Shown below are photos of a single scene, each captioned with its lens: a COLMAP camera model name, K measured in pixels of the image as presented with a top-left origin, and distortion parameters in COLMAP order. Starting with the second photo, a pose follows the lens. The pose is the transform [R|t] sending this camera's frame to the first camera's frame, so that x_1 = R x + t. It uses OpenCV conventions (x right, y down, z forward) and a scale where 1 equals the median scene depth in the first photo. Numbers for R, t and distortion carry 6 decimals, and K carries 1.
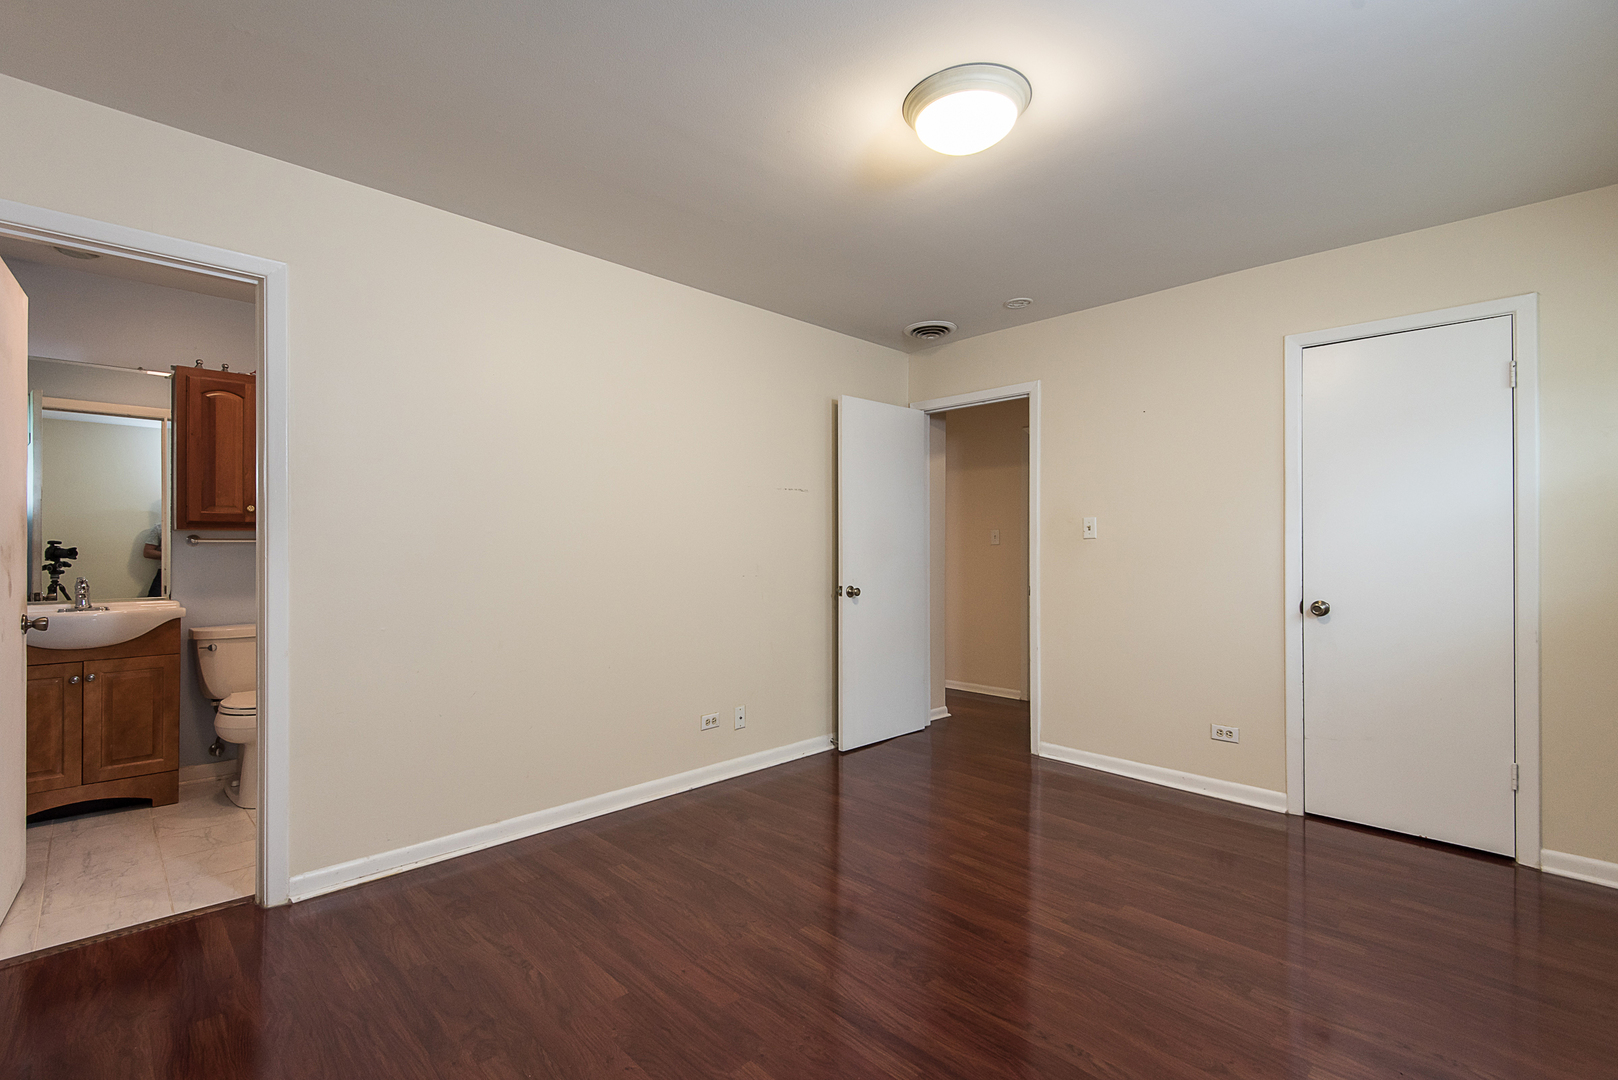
lens RADIAL K [[729.2, 0, 804.2], [0, 729.2, 545.0], [0, 0, 1]] dist [0.001118, -0.000137]
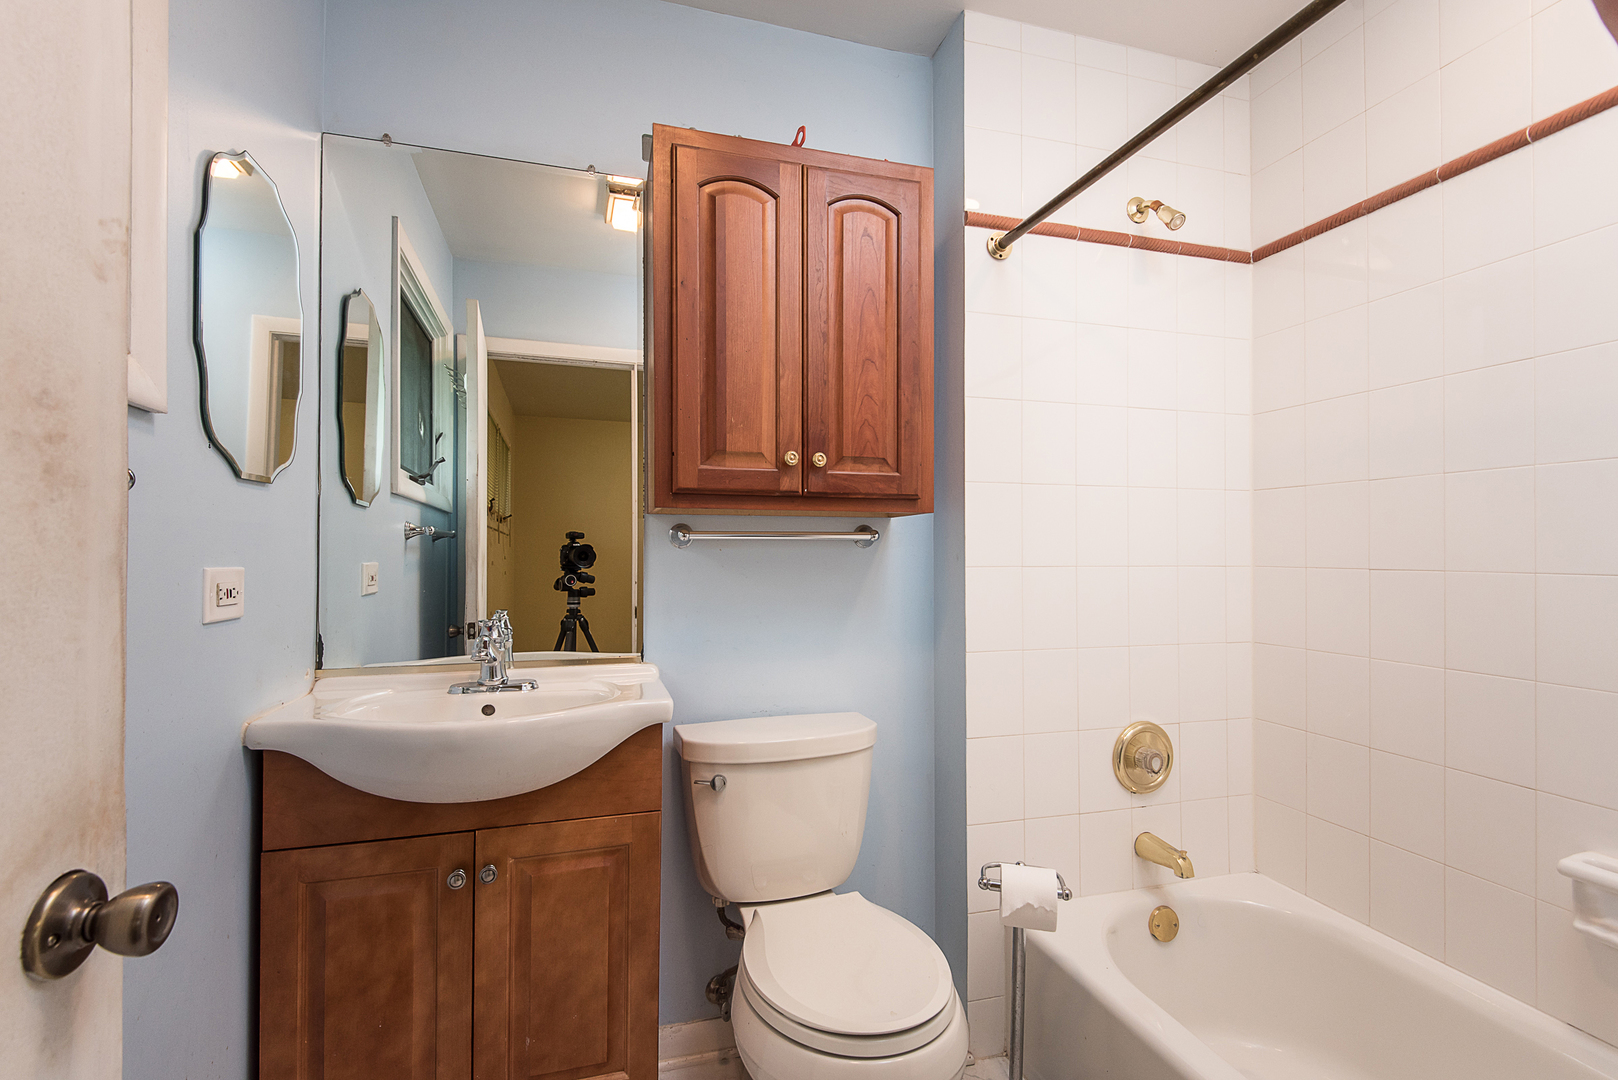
lens RADIAL K [[723.1, 0, 800.8], [0, 723.1, 550.1], [0, 0, 1]] dist [0.036849, -0.024114]
pose [[0.885498, 0.000316, -0.464643, -0.609950], [-0.004522, 0.999958, -0.007937, 0.007138], [0.464621, 0.009130, 0.885463, 0.688477]]
